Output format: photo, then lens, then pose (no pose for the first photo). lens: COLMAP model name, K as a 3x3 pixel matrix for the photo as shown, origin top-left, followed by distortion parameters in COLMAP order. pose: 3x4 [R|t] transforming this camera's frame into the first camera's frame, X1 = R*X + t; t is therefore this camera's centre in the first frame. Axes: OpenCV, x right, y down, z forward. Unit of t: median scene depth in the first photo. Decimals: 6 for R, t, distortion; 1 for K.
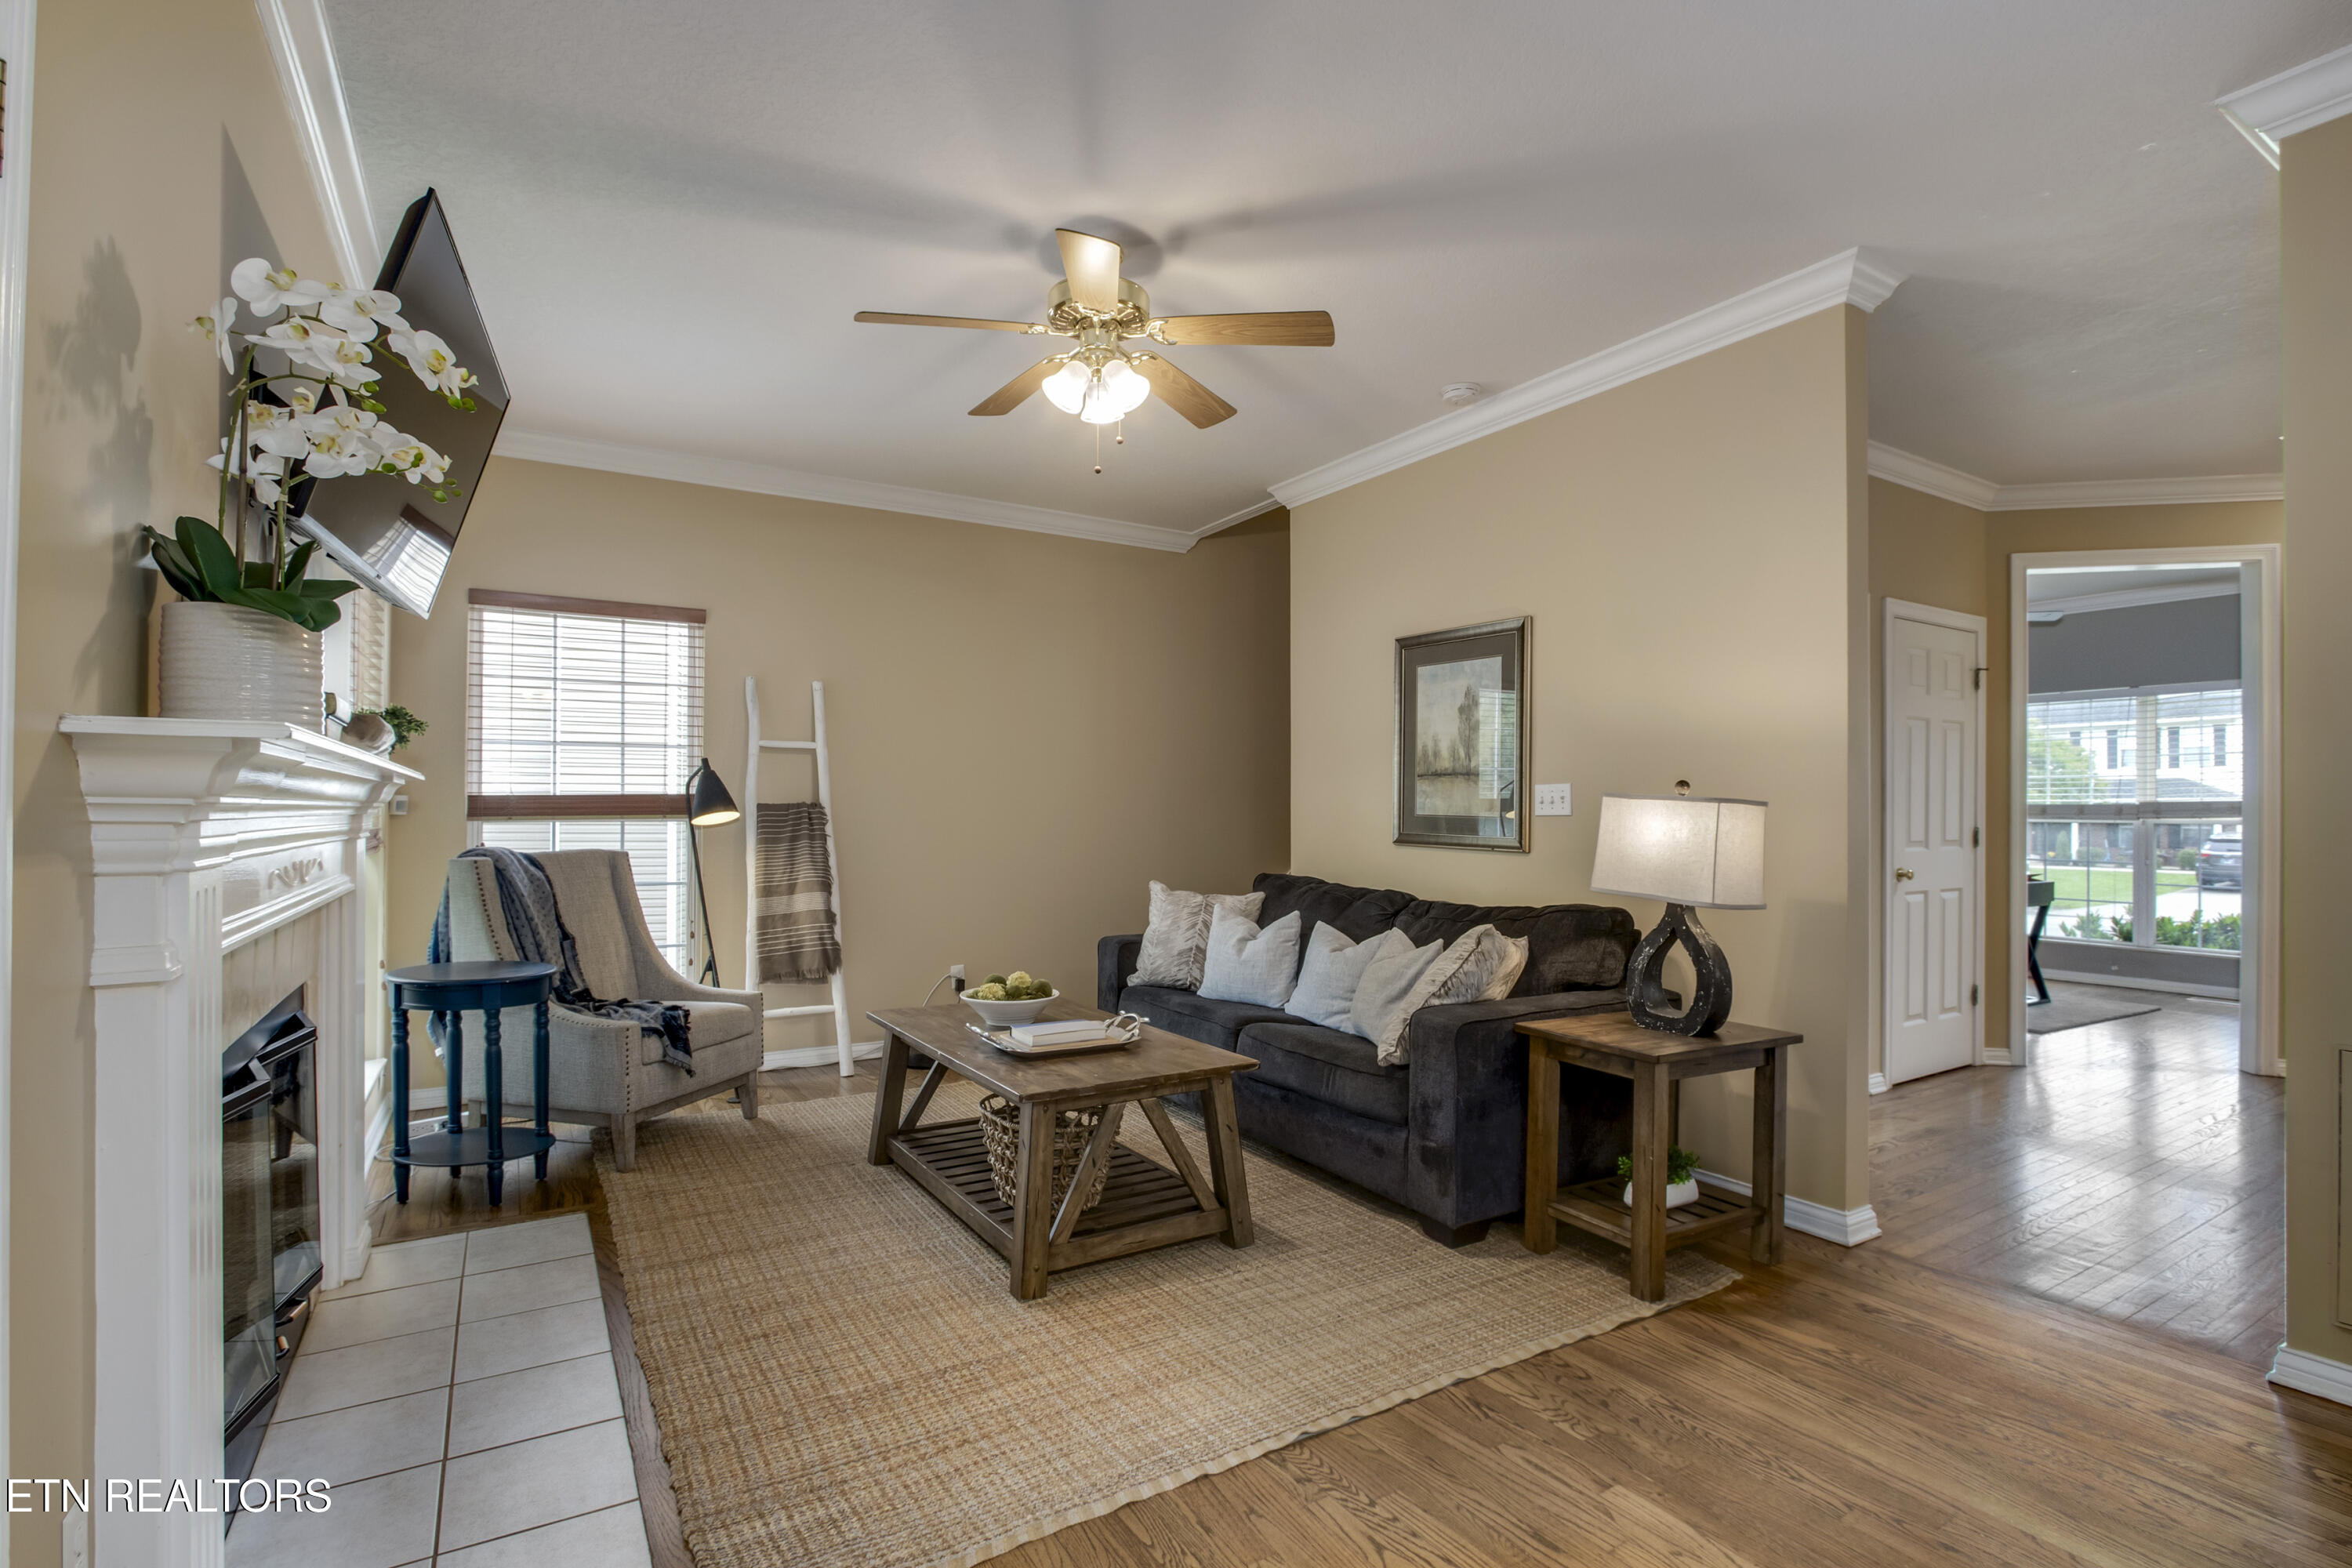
lens RADIAL K [[1117.0, 0, 1186.5], [0, 1117.0, 795.9], [0, 0, 1]] dist [-0.002885, -0.000554]
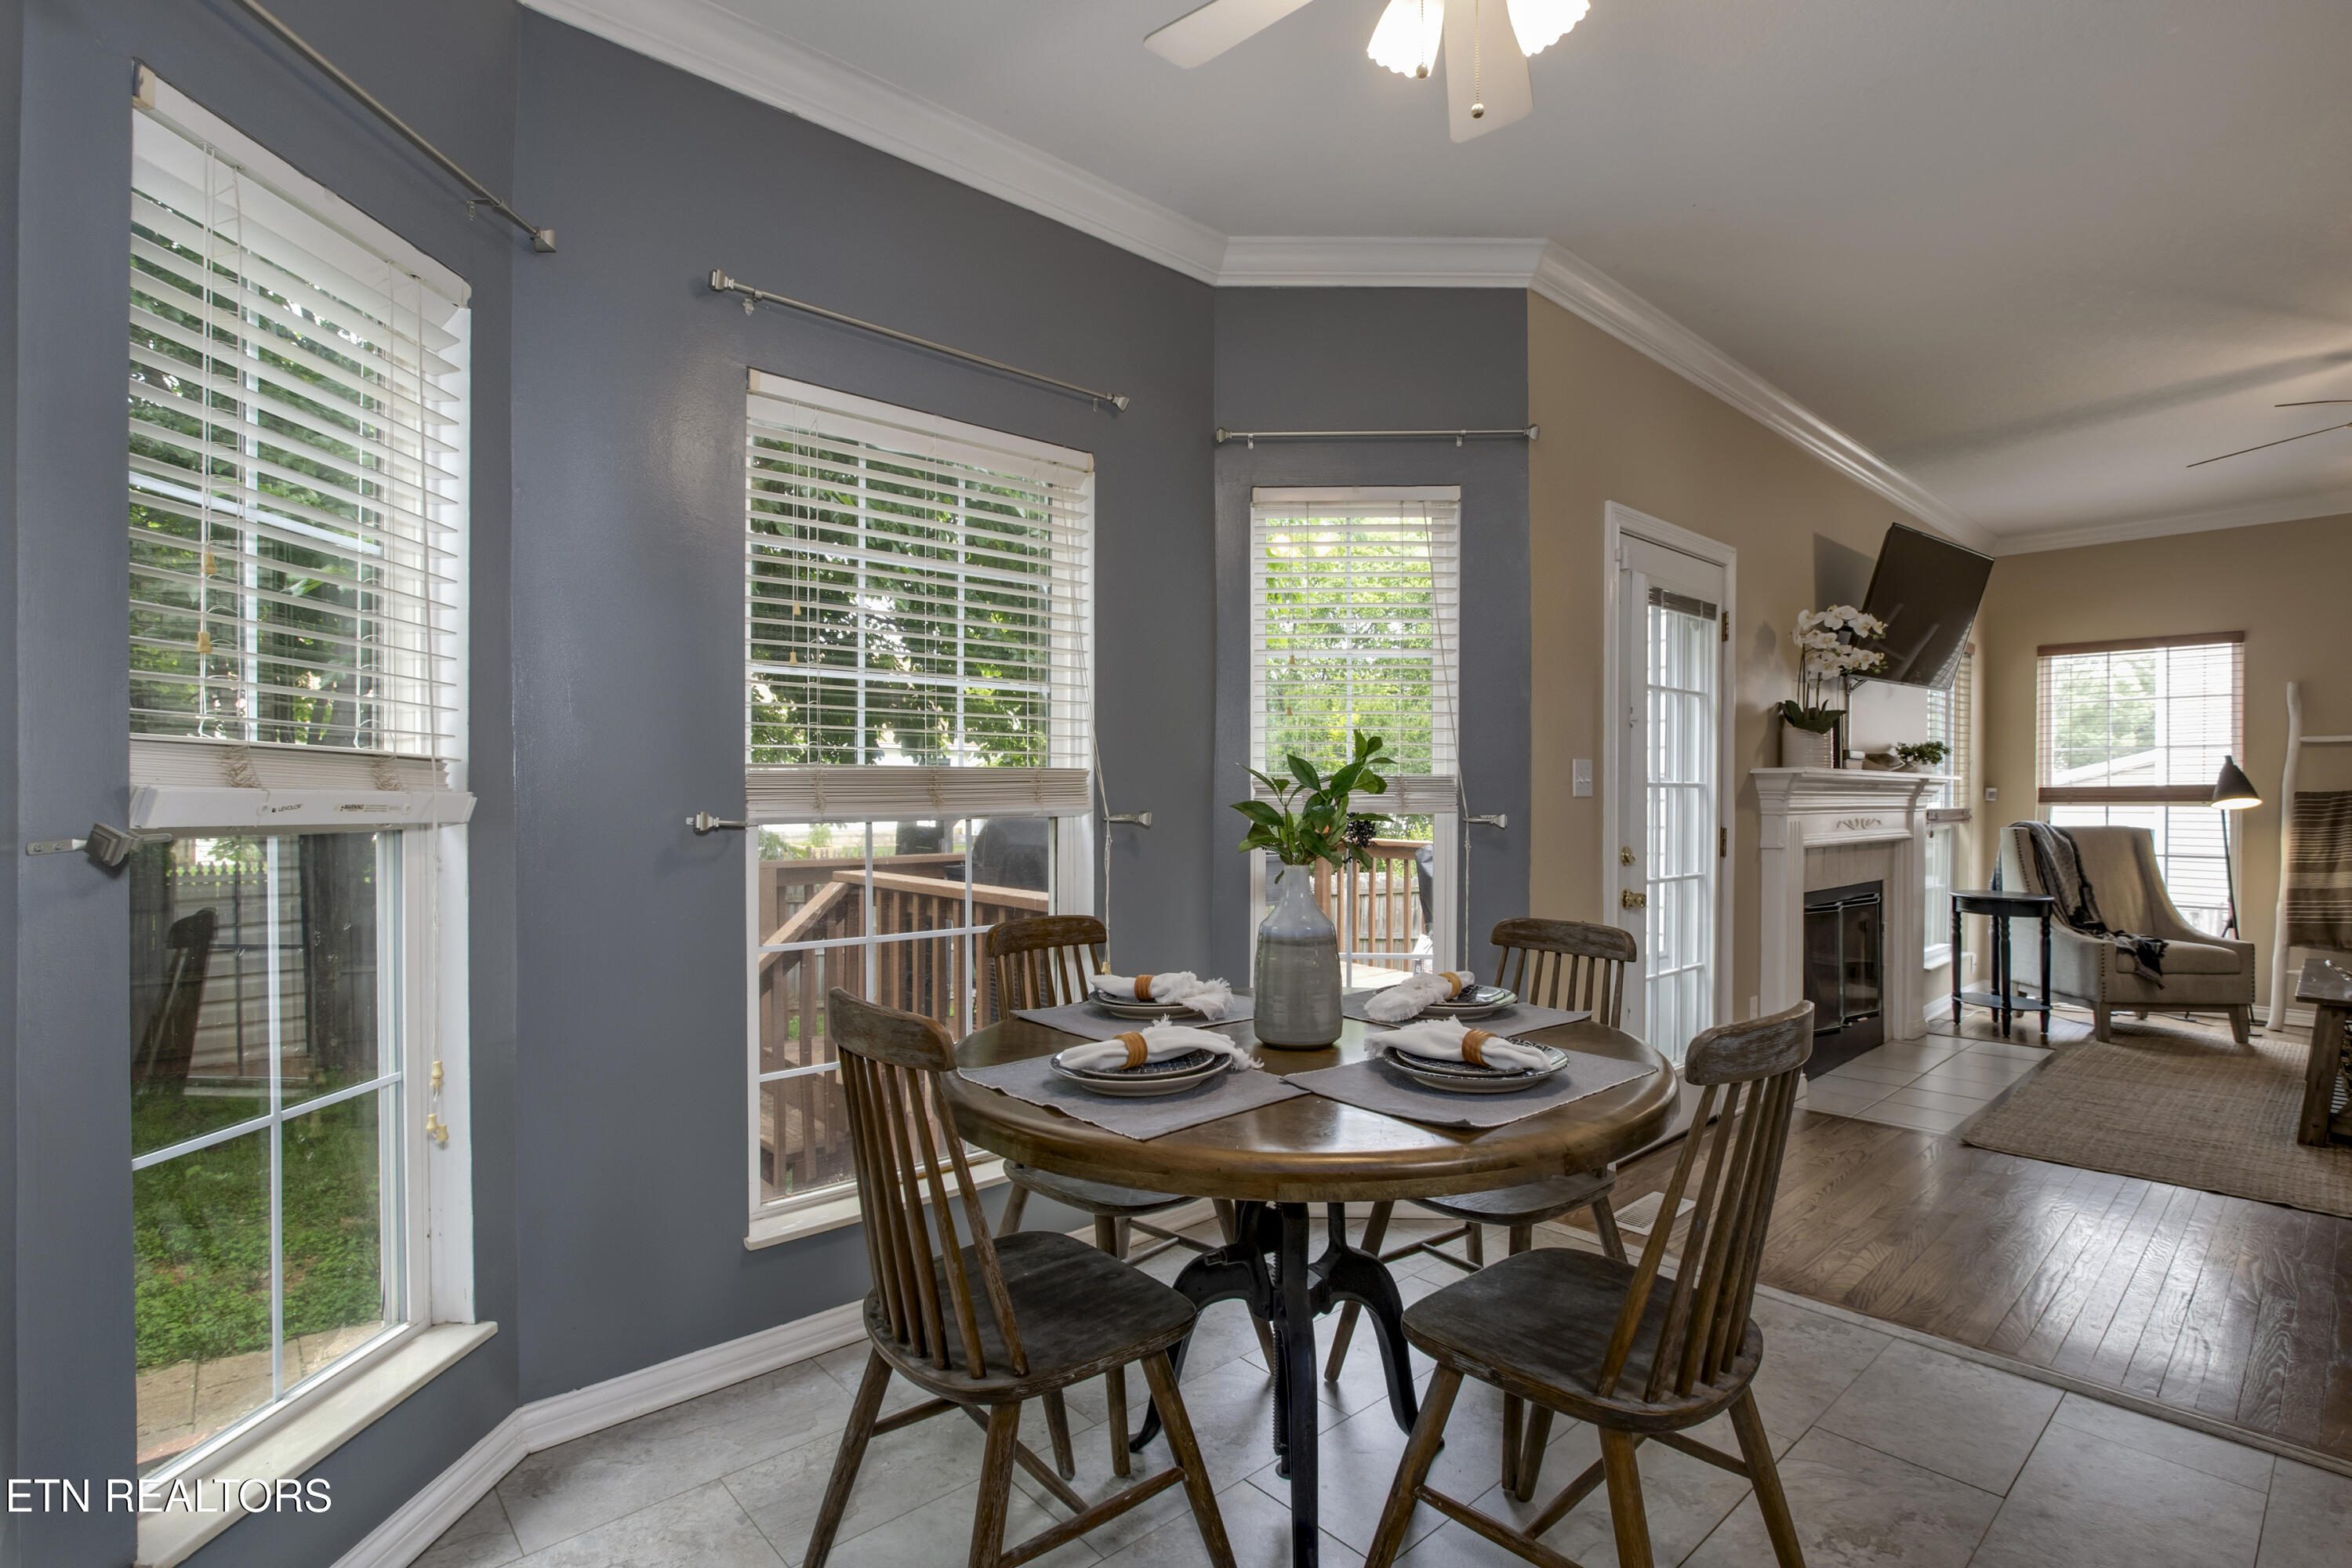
lens RADIAL K [[1117.0, 0, 1179.5], [0, 1117.0, 795.2], [0, 0, 1]] dist [-0.002885, -0.000554]
pose [[0.201792, -0.001940, -0.979427, 0.563876], [0.010102, 0.999949, 0.000100, -0.002002], [0.979376, -0.009914, 0.201801, -0.401506]]
